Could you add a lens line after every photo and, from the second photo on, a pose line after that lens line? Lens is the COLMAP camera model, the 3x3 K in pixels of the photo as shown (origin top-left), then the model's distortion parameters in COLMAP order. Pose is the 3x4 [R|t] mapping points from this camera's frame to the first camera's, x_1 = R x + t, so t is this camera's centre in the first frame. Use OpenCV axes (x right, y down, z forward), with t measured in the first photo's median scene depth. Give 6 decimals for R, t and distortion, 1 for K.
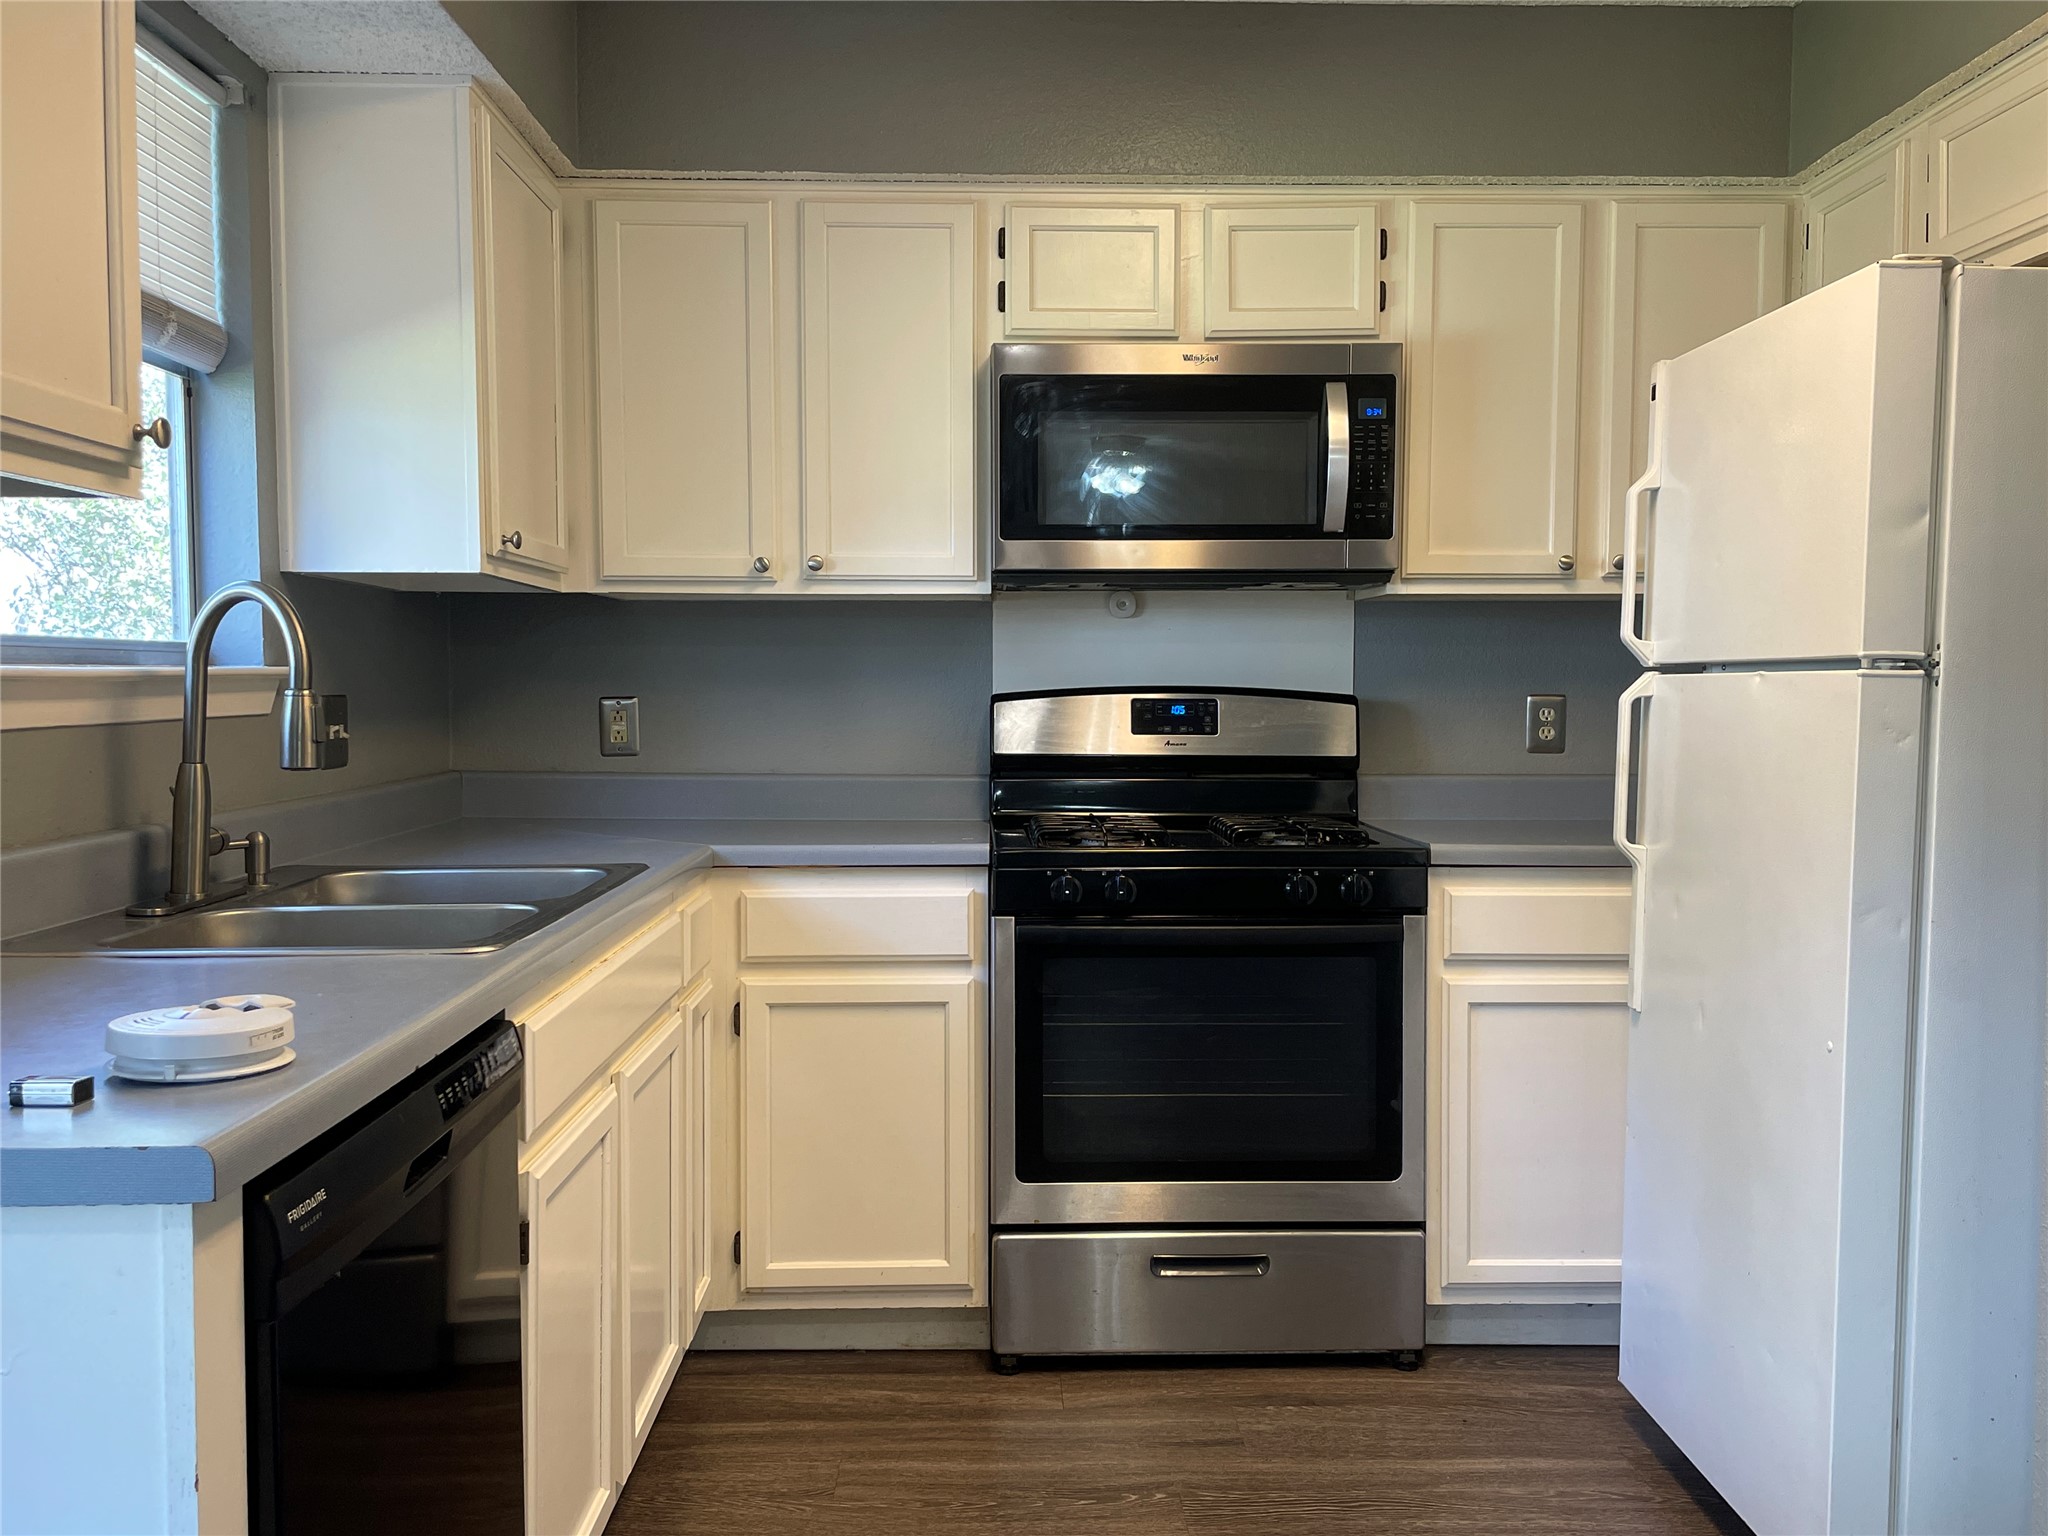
lens RADIAL K [[1743.9, 0, 1026.5], [0, 1743.9, 768.3], [0, 0, 1]] dist [0.096786, -0.123120]
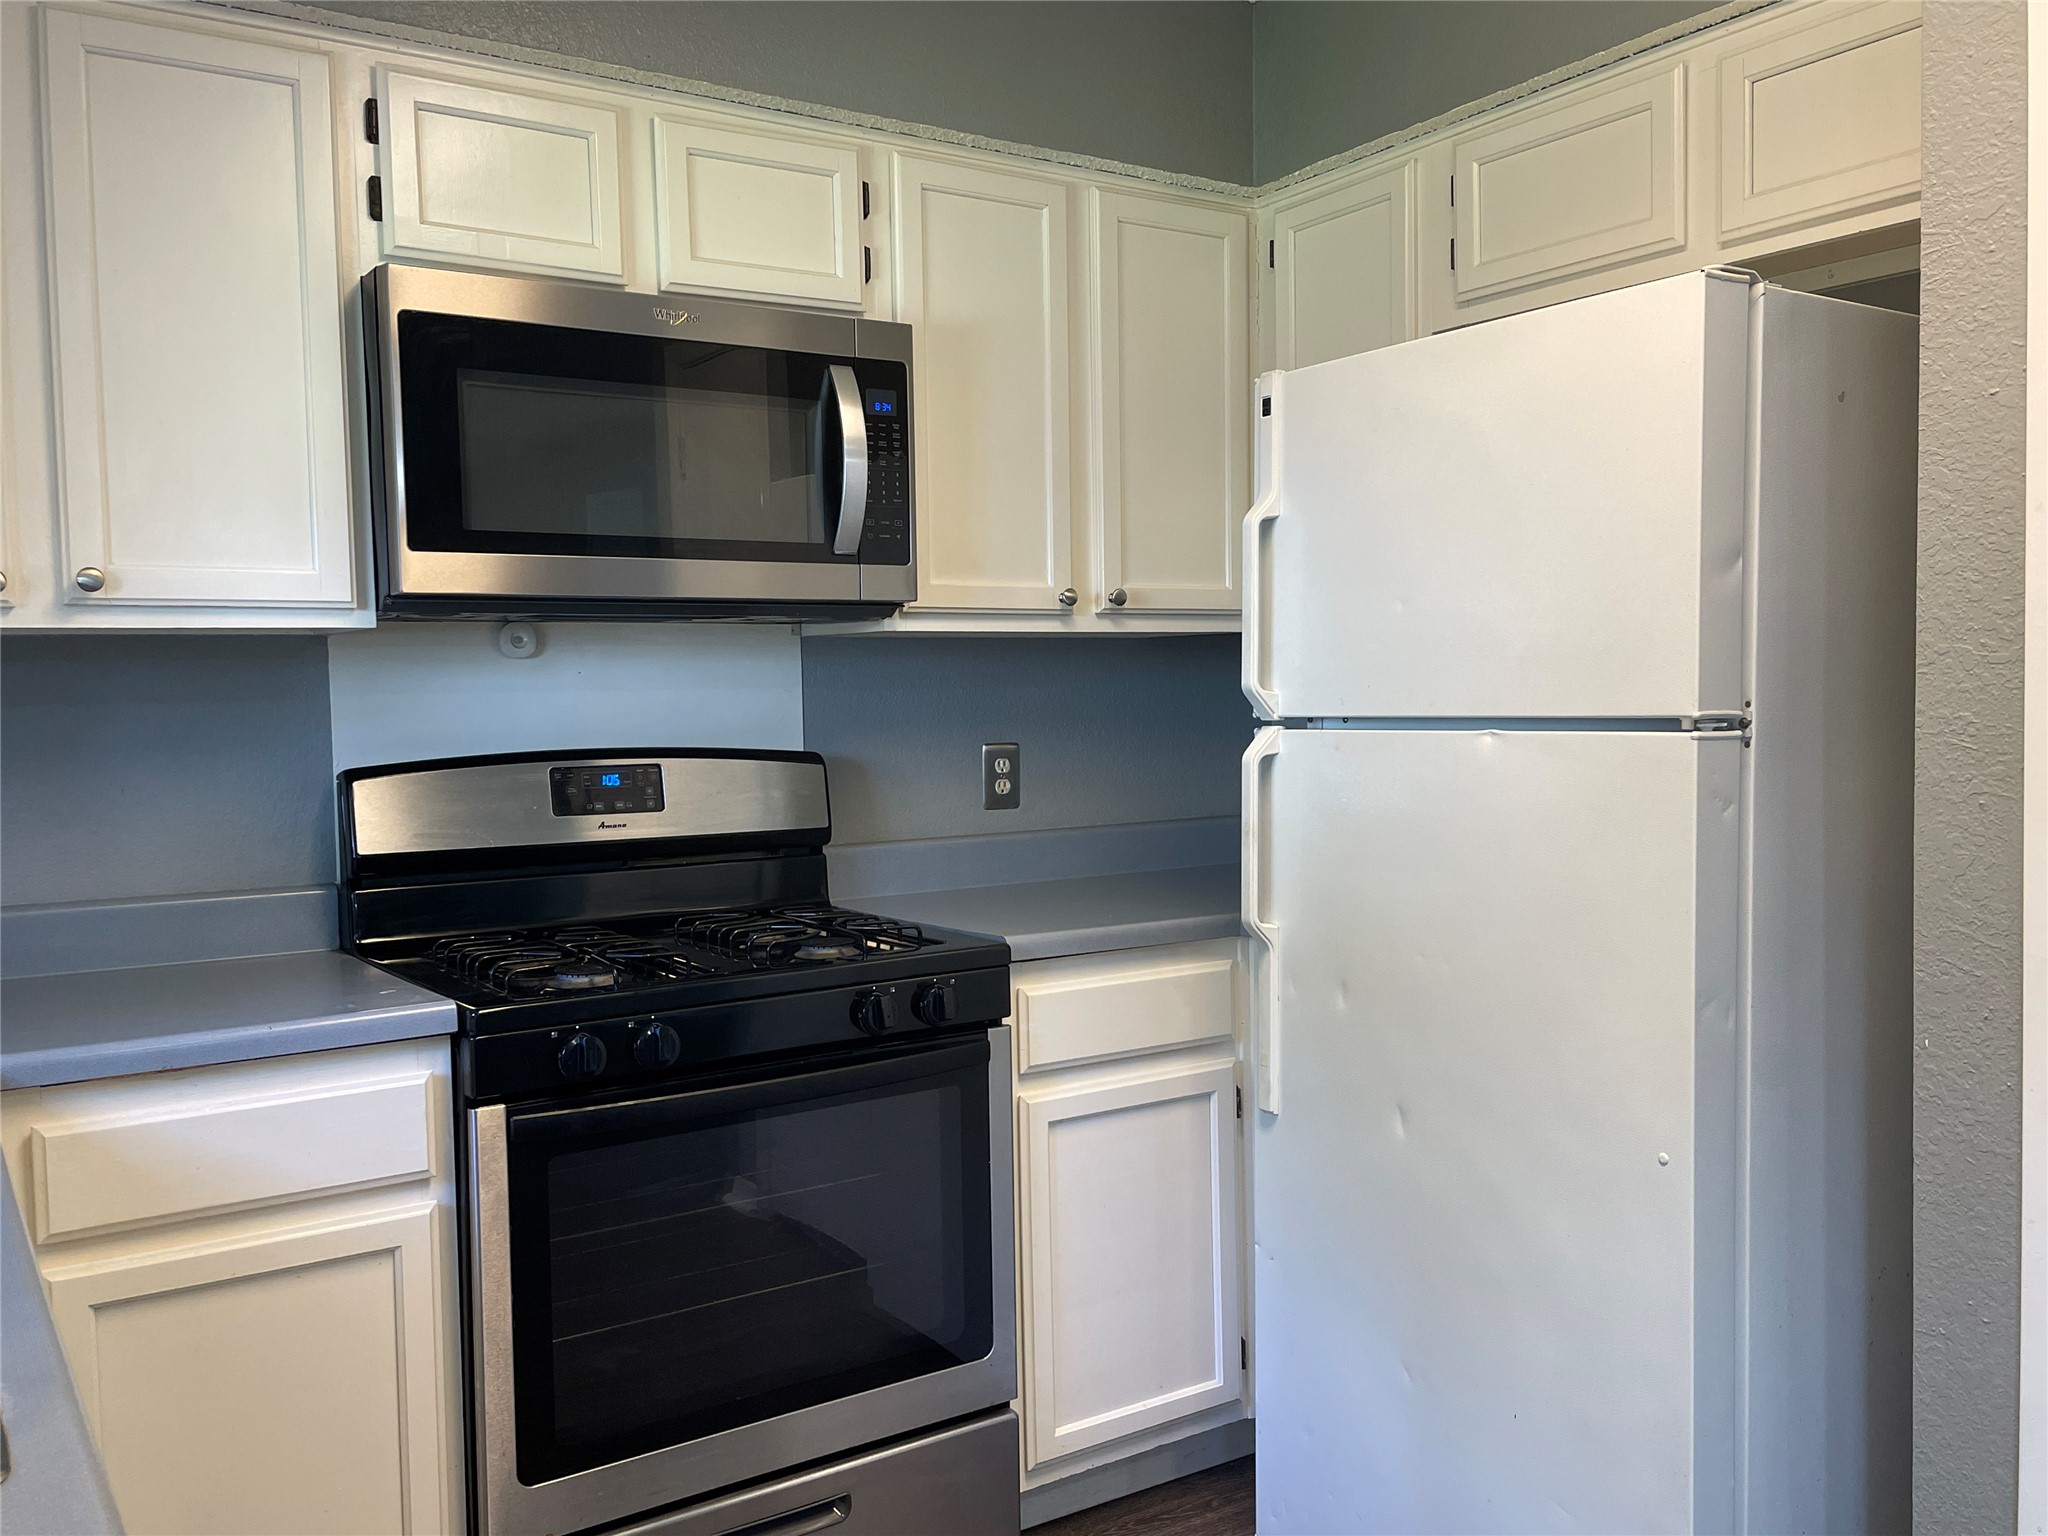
lens RADIAL K [[1743.9, 0, 1041.3], [0, 1743.9, 781.1], [0, 0, 1]] dist [0.096786, -0.123120]
pose [[0.842352, -0.046407, 0.536926, -0.182634], [0.046743, 0.998822, 0.012996, -0.038031], [-0.536897, 0.014150, 0.843529, 0.283899]]
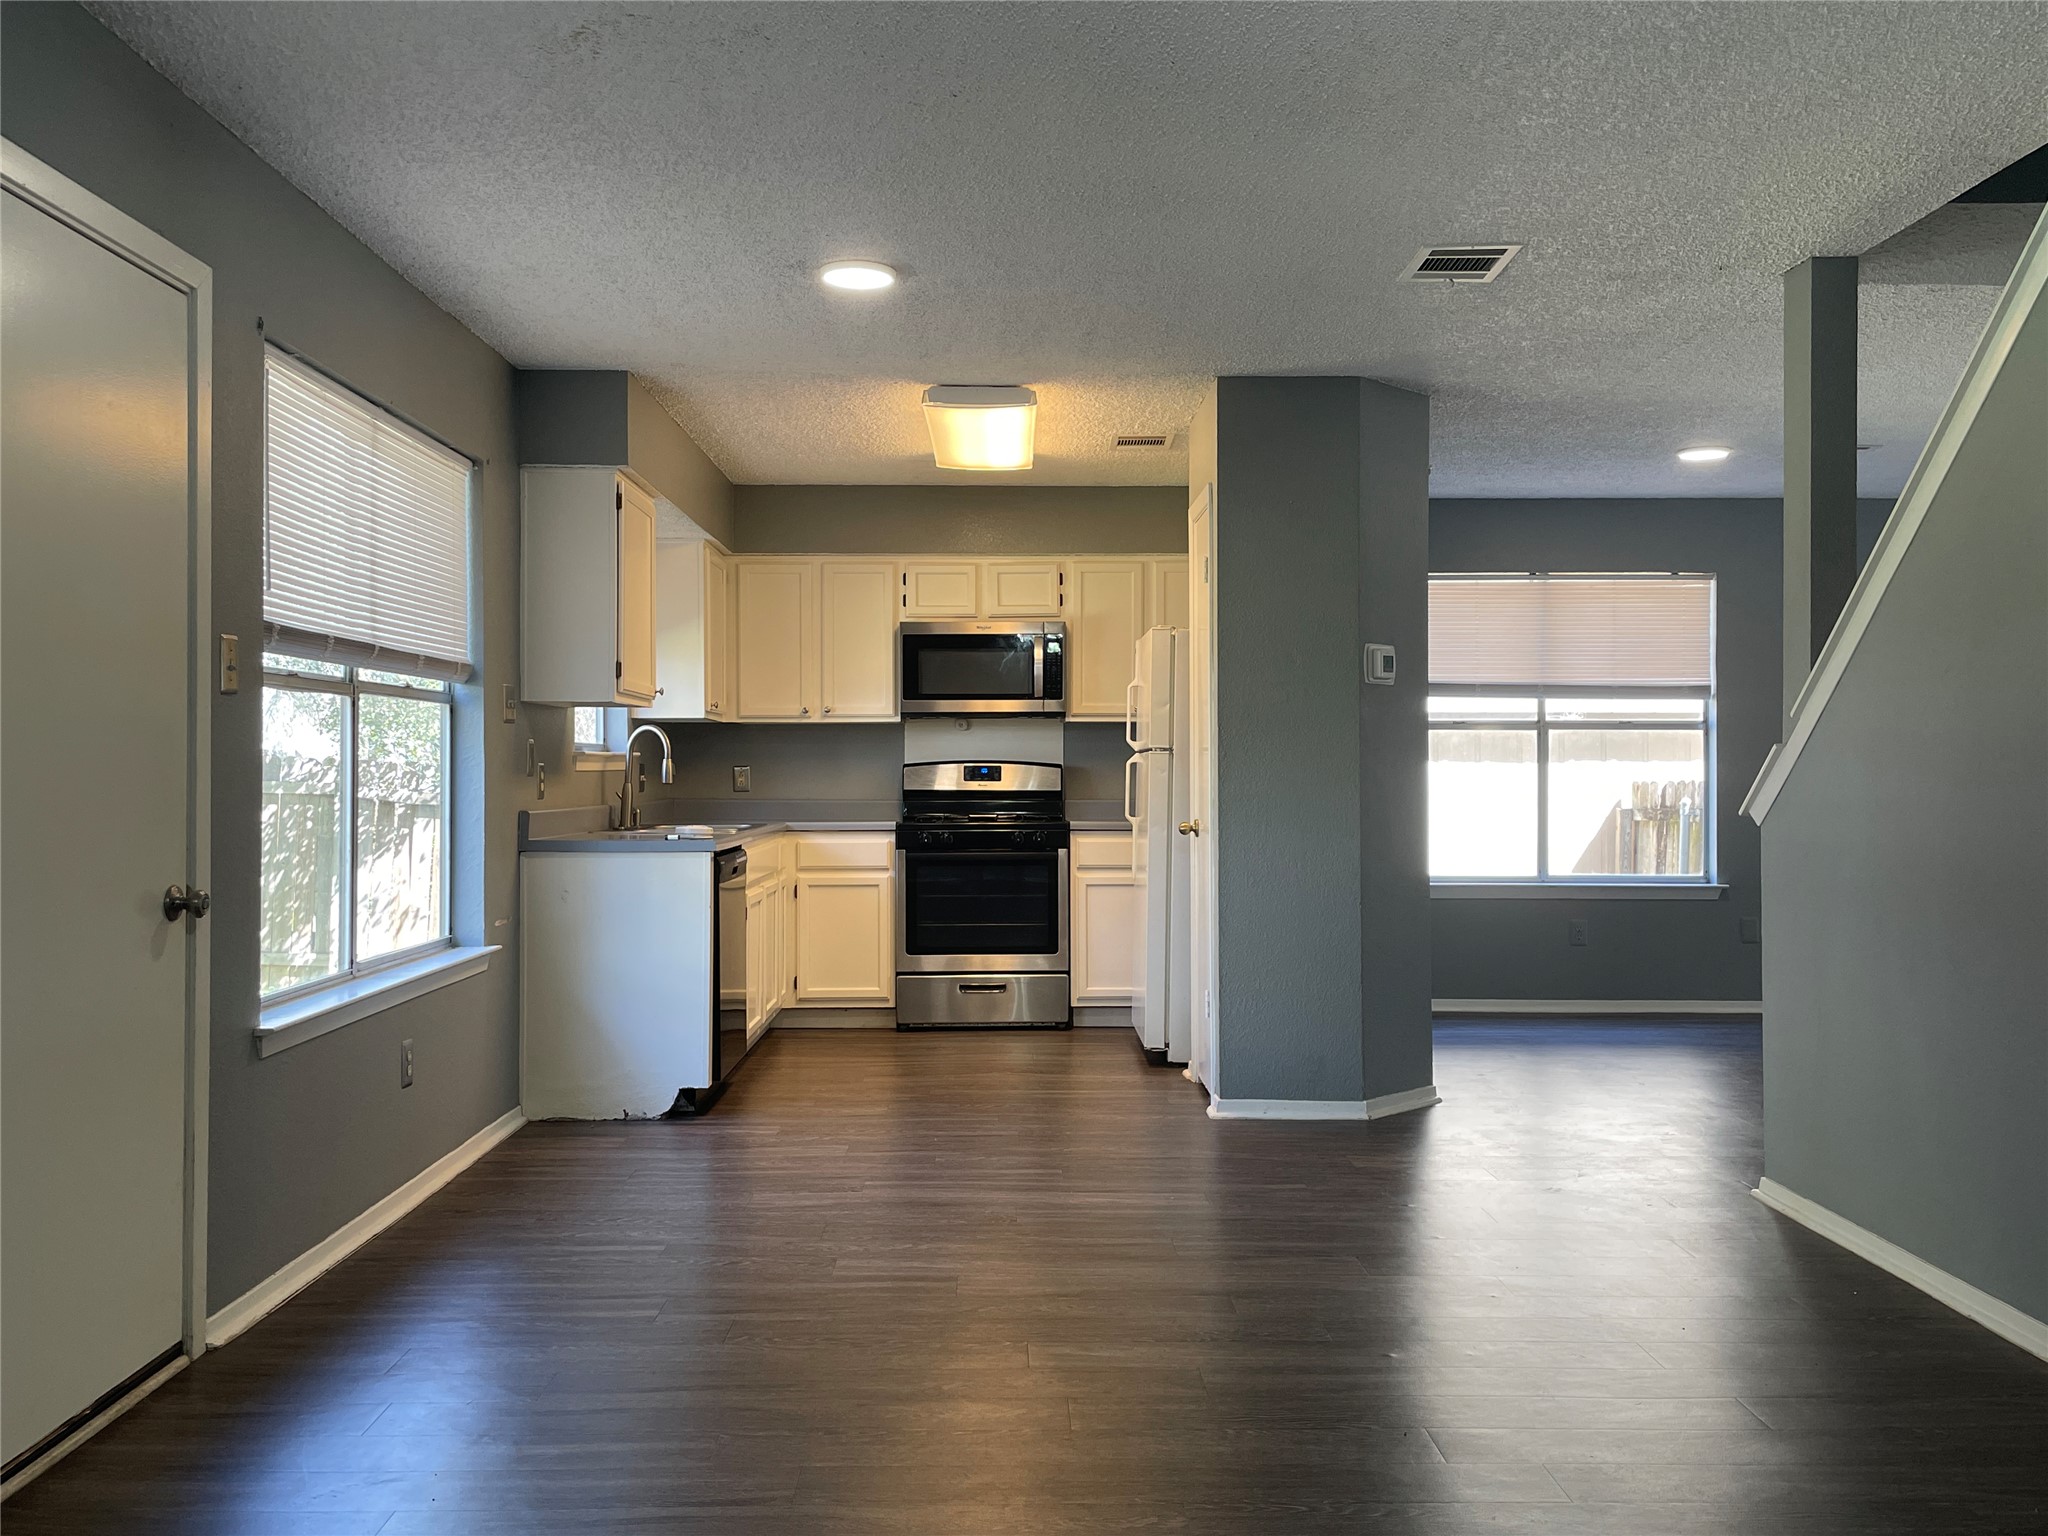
lens RADIAL K [[1743.9, 0, 1014.4], [0, 1743.9, 772.0], [0, 0, 1]] dist [0.096786, -0.123120]
pose [[0.999865, -0.002803, -0.016173, 0.181403], [0.001993, 0.998754, -0.049872, 0.092596], [0.016292, 0.049833, 0.998625, -1.443898]]
